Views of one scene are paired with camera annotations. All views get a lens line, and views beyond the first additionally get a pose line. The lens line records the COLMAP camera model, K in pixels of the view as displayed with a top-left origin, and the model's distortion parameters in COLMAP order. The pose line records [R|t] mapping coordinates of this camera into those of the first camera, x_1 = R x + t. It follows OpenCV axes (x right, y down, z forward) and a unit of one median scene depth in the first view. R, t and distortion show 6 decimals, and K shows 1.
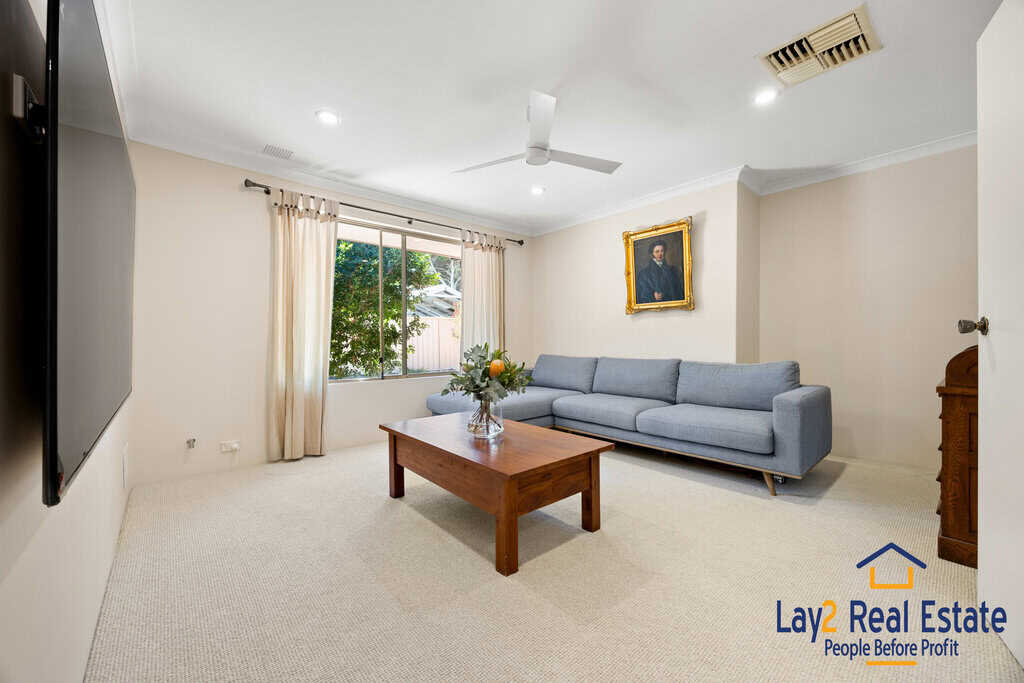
lens RADIAL K [[396.7, 0, 515.0], [0, 396.7, 345.2], [0, 0, 1]] dist [-0.000156, 0.000065]
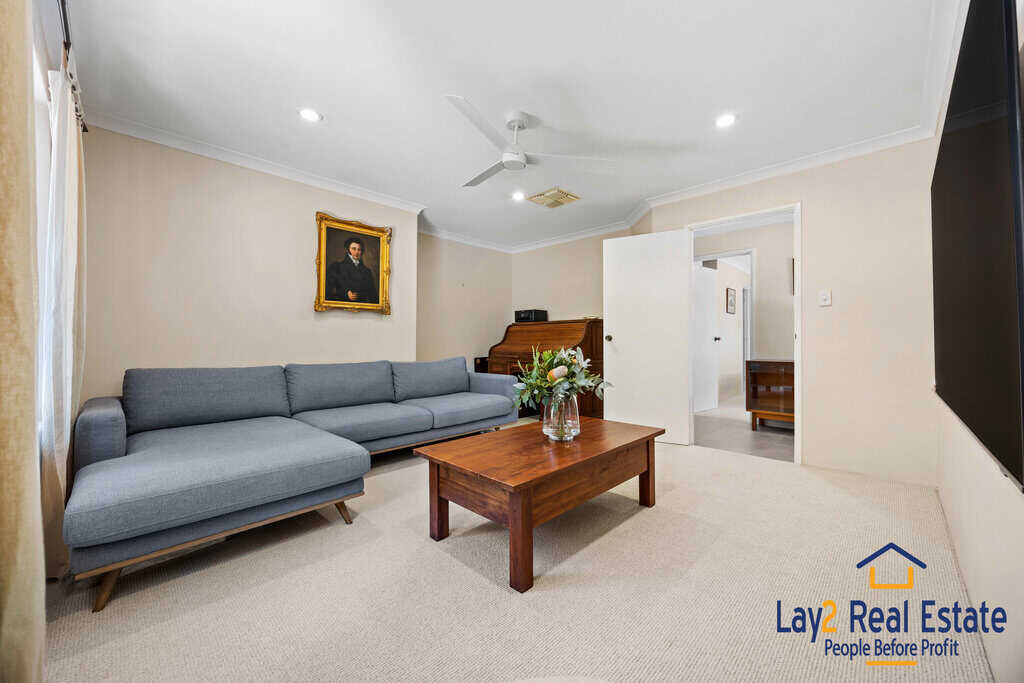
lens RADIAL K [[396.7, 0, 515.0], [0, 396.7, 345.2], [0, 0, 1]] dist [-0.000156, 0.000065]
pose [[-0.079540, -0.004131, 0.996823, -0.605282], [0.008216, 0.999955, 0.004799, -0.007727], [-0.996798, 0.008571, -0.079502, 0.684158]]
